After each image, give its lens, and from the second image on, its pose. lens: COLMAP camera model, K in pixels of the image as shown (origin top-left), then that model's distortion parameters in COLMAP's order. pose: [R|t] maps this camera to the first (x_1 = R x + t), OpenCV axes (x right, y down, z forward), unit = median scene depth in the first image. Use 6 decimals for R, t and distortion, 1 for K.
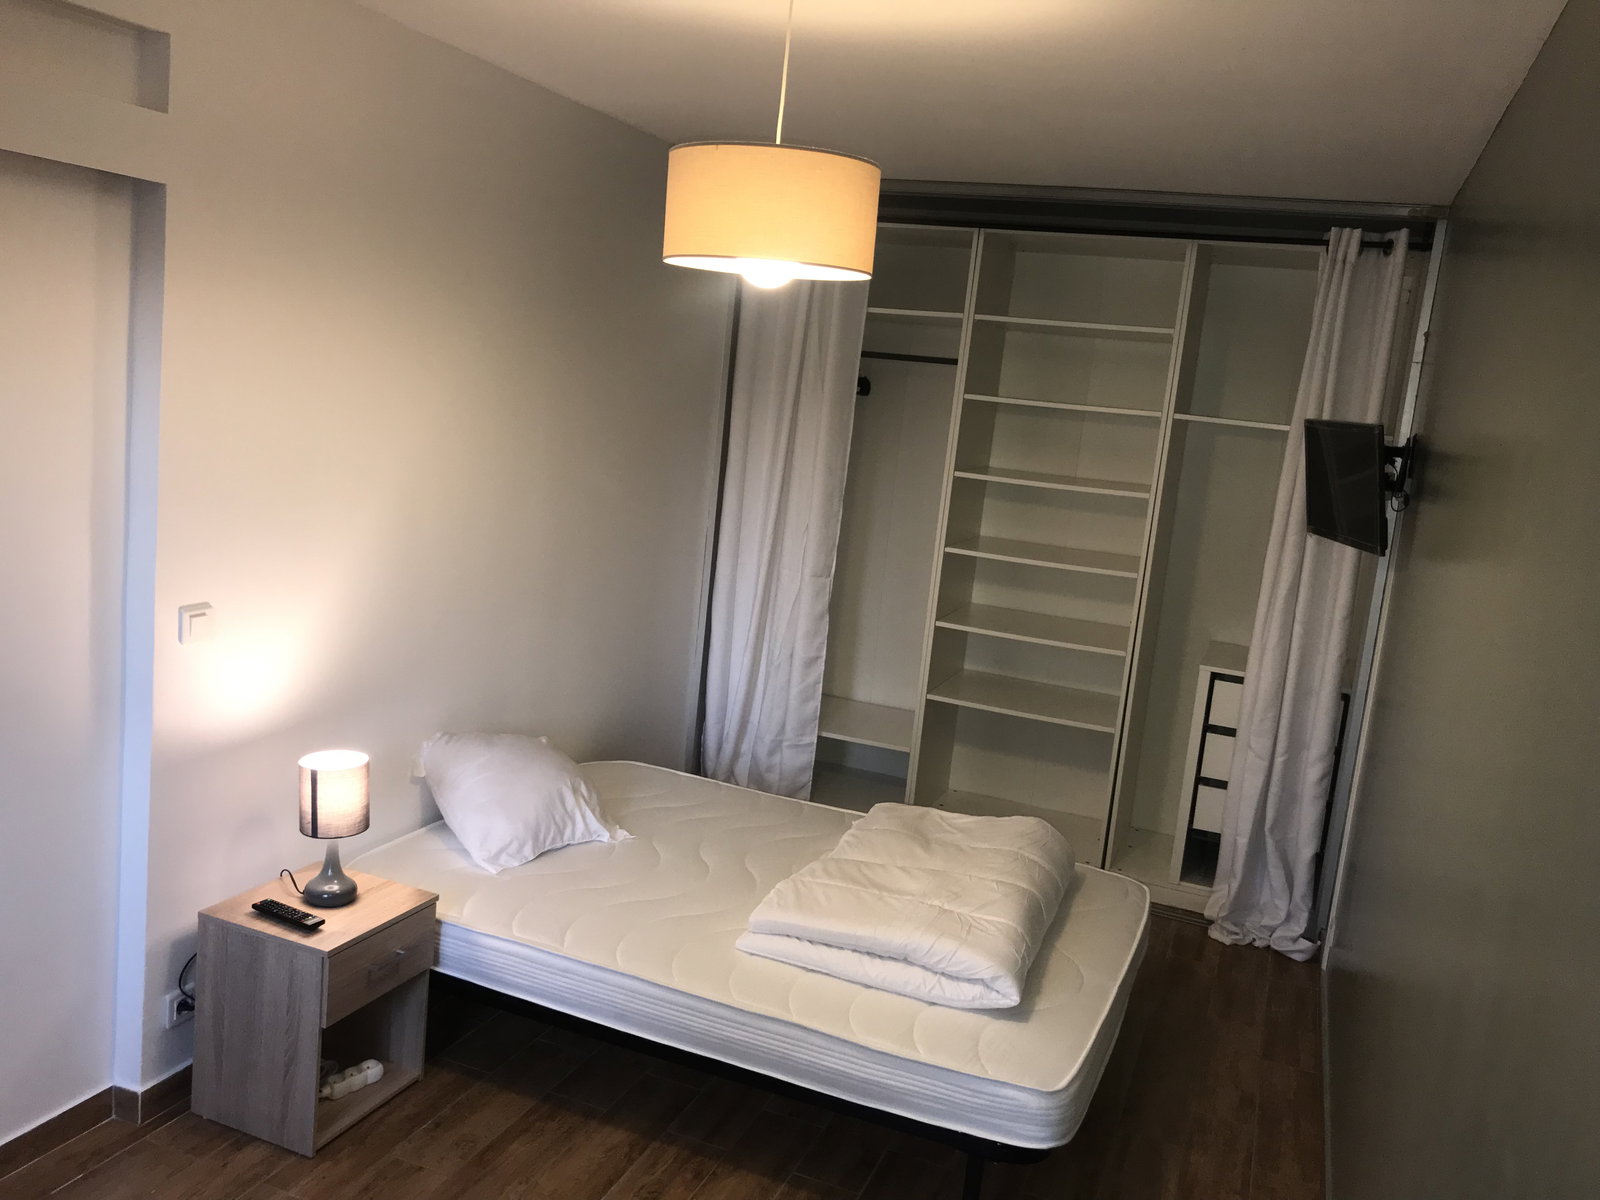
lens RADIAL K [[1317.6, 0, 795.9], [0, 1317.6, 600.3], [0, 0, 1]] dist [-0.005674, 0.036007]
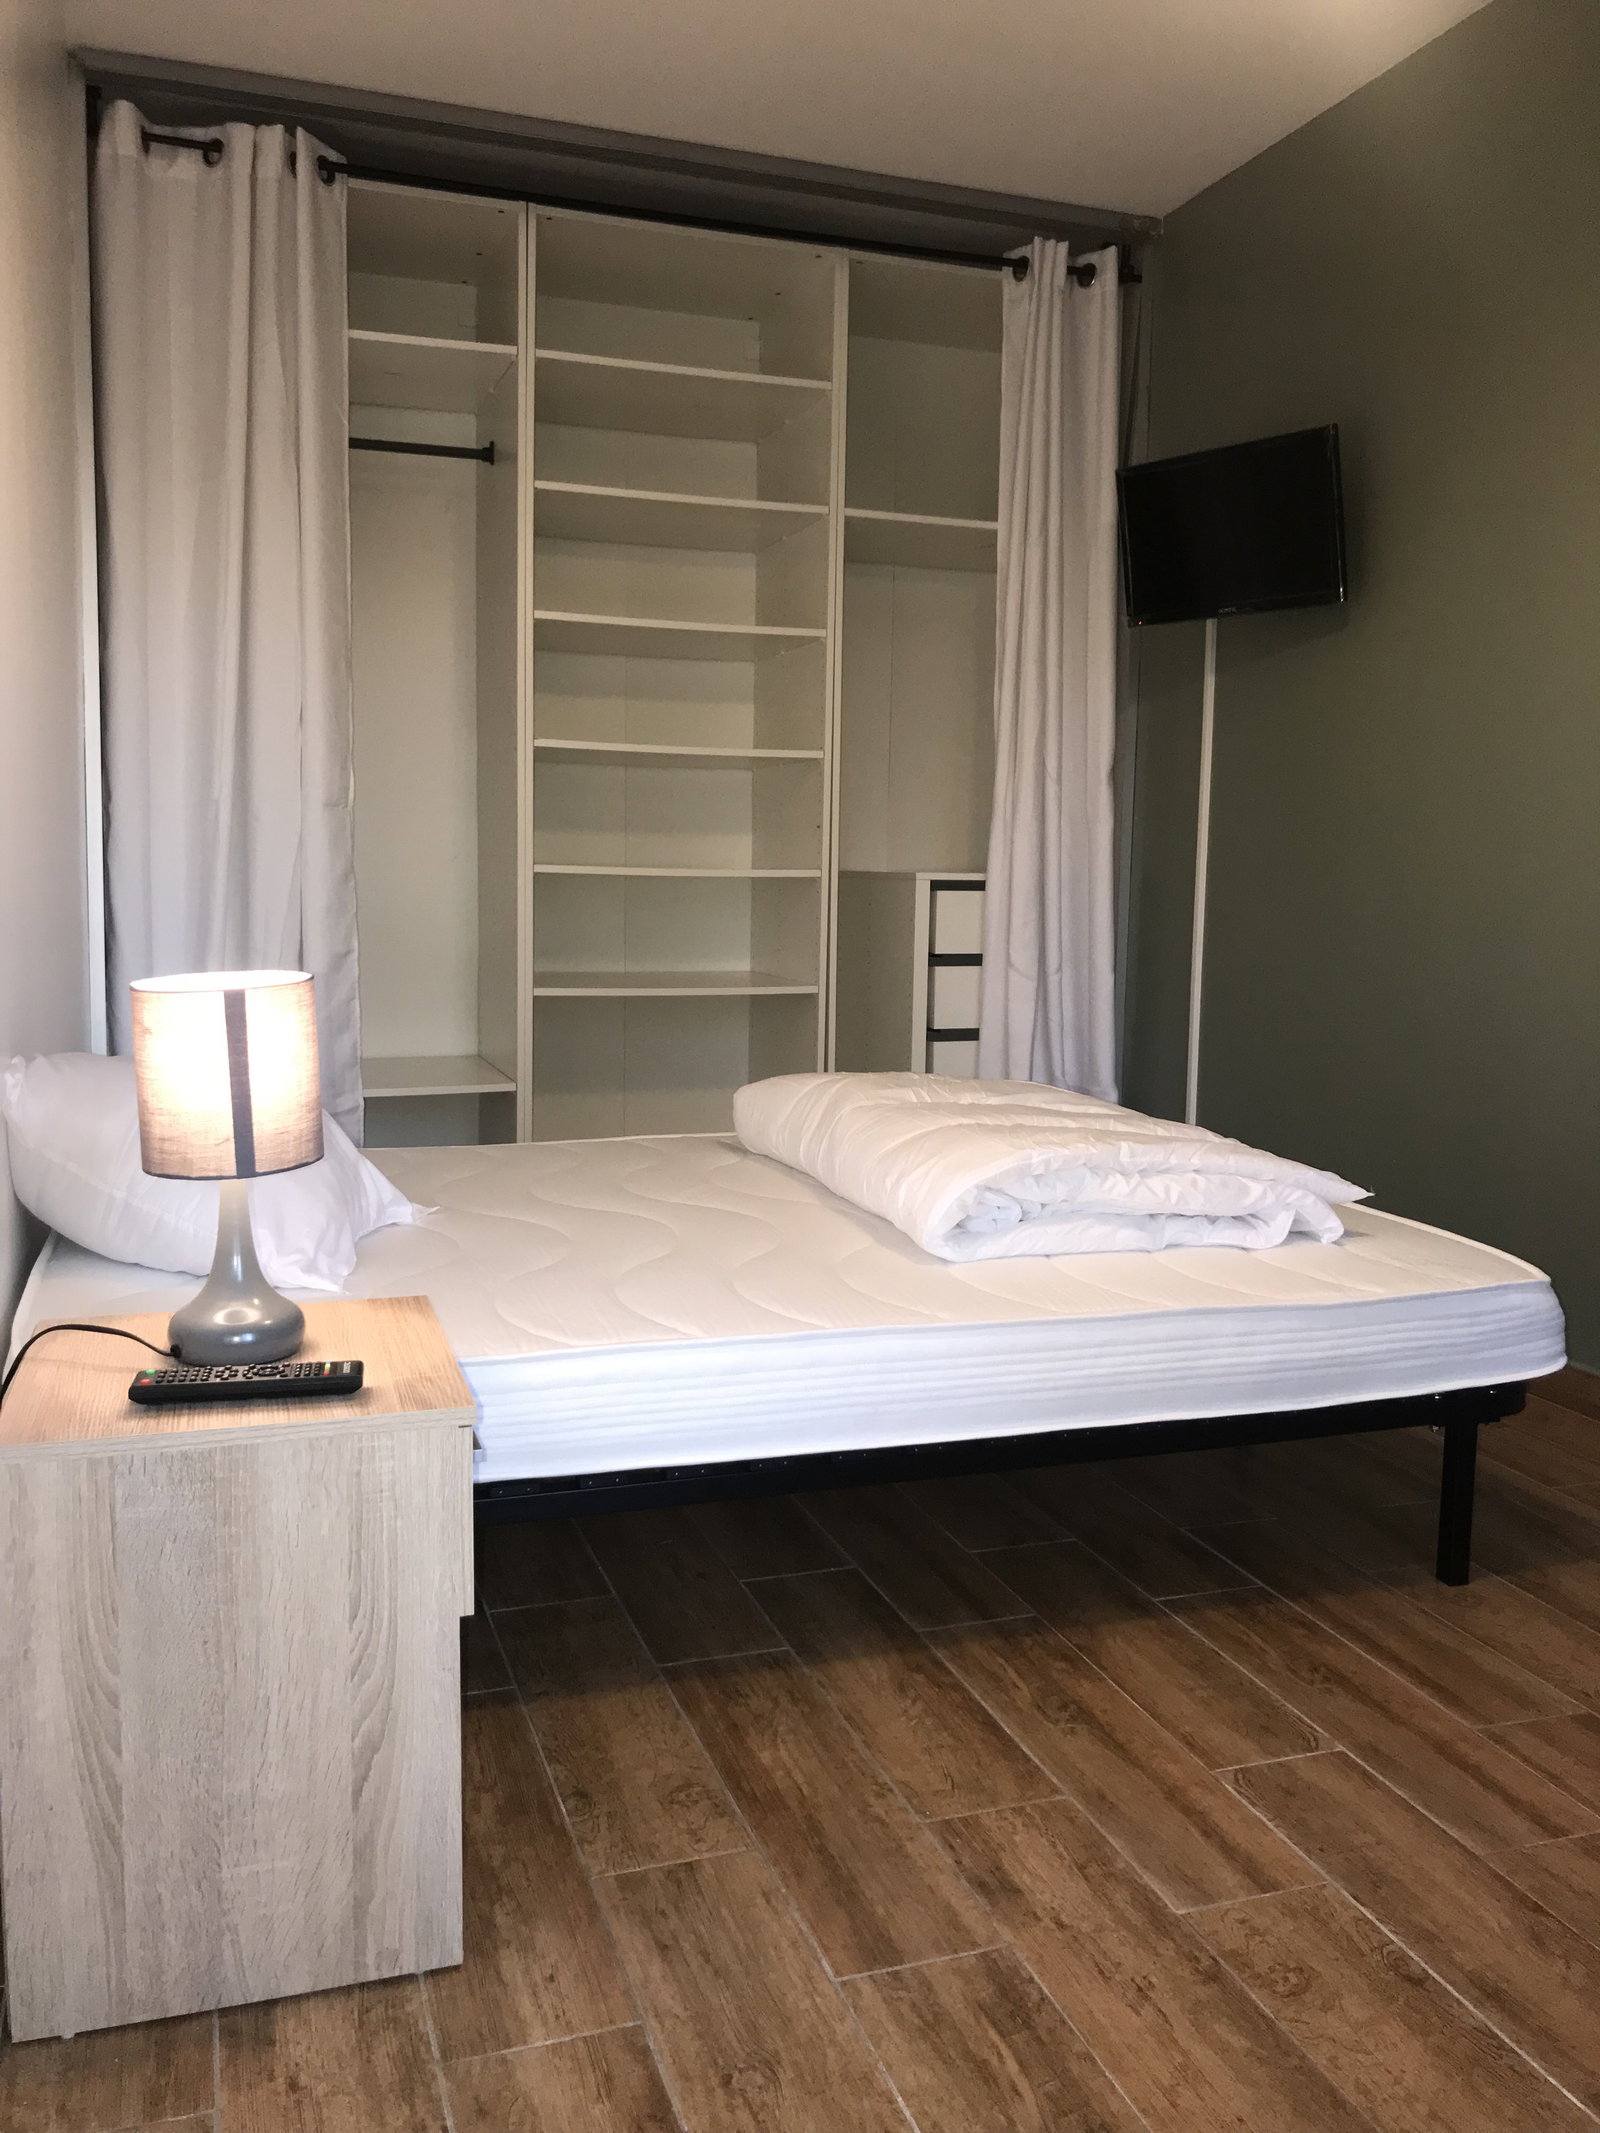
lens RADIAL K [[1756.5, 0, 800.2], [0, 1756.5, 1060.8], [0, 0, 1]] dist [-0.005674, 0.036007]
pose [[0.758120, -0.156908, 0.632957, -0.522899], [0.165153, 0.985175, 0.046412, 0.140281], [-0.630856, 0.069349, 0.772795, 0.472796]]
